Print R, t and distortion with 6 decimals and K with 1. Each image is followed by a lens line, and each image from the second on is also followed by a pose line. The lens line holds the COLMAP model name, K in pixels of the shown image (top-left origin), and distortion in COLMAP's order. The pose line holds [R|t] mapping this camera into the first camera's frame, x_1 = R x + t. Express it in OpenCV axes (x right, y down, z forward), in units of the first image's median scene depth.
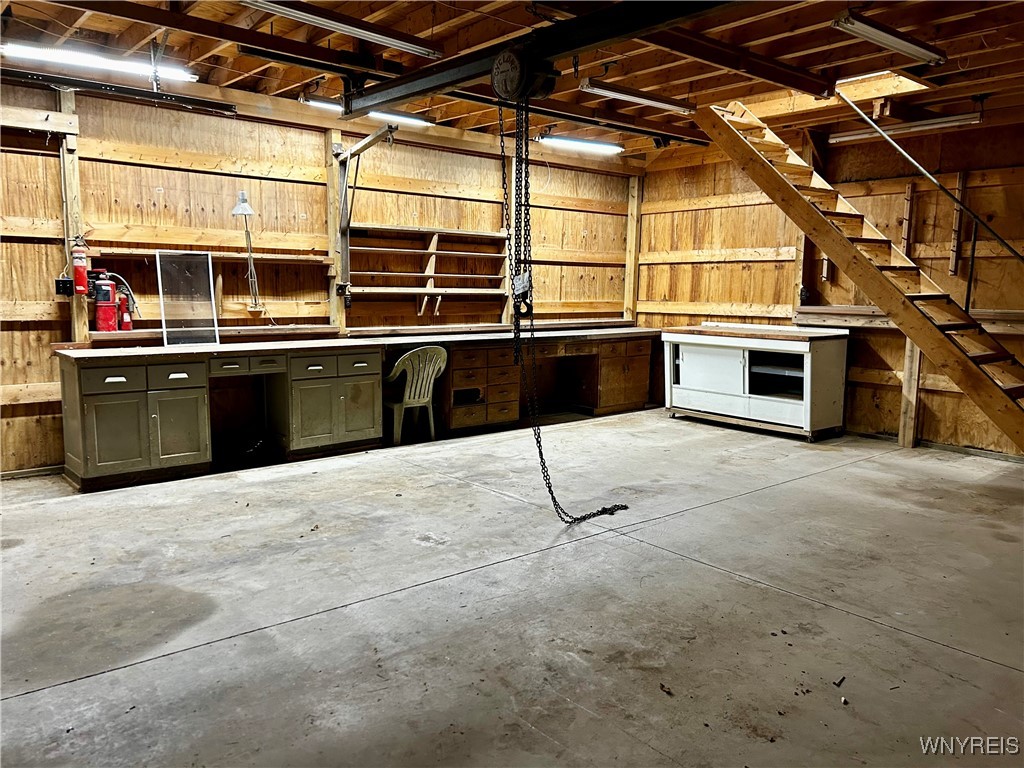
lens RADIAL K [[782.9, 0, 511.6], [0, 782.9, 385.9], [0, 0, 1]] dist [0.035677, -0.005746]
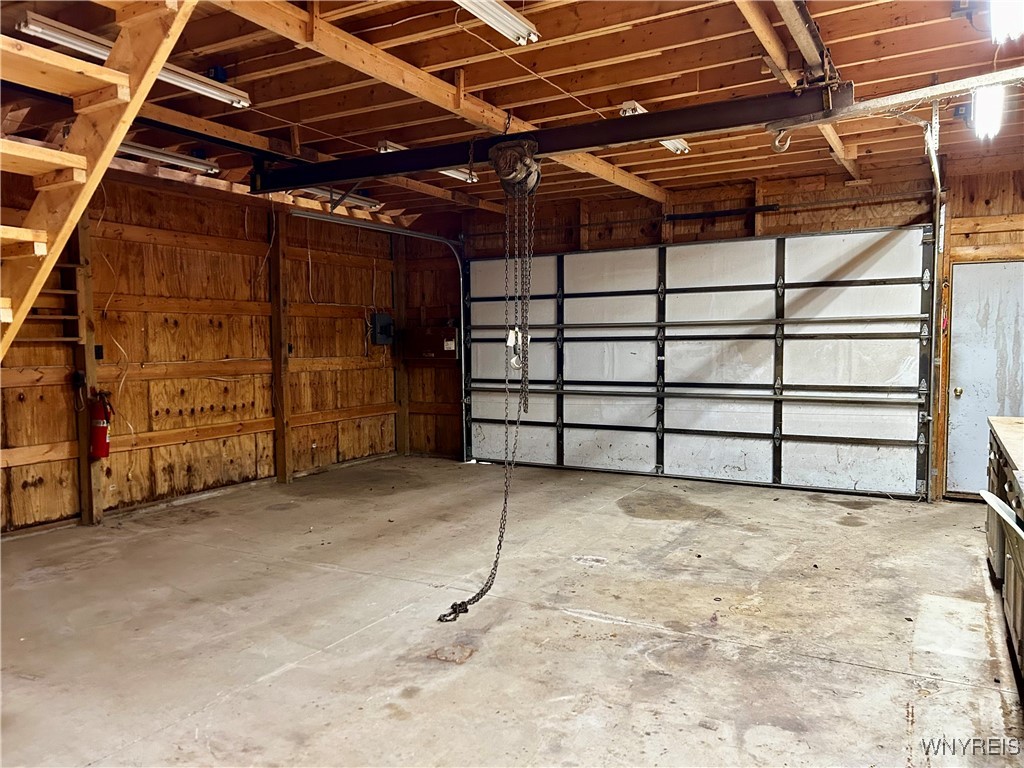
lens RADIAL K [[782.9, 0, 511.4], [0, 782.9, 387.6], [0, 0, 1]] dist [0.035677, -0.005746]
pose [[-0.940546, 0.016898, -0.339244, 0.343772], [-0.045074, 0.983720, 0.173966, -0.217441], [0.336661, 0.178914, -0.924472, 1.711507]]
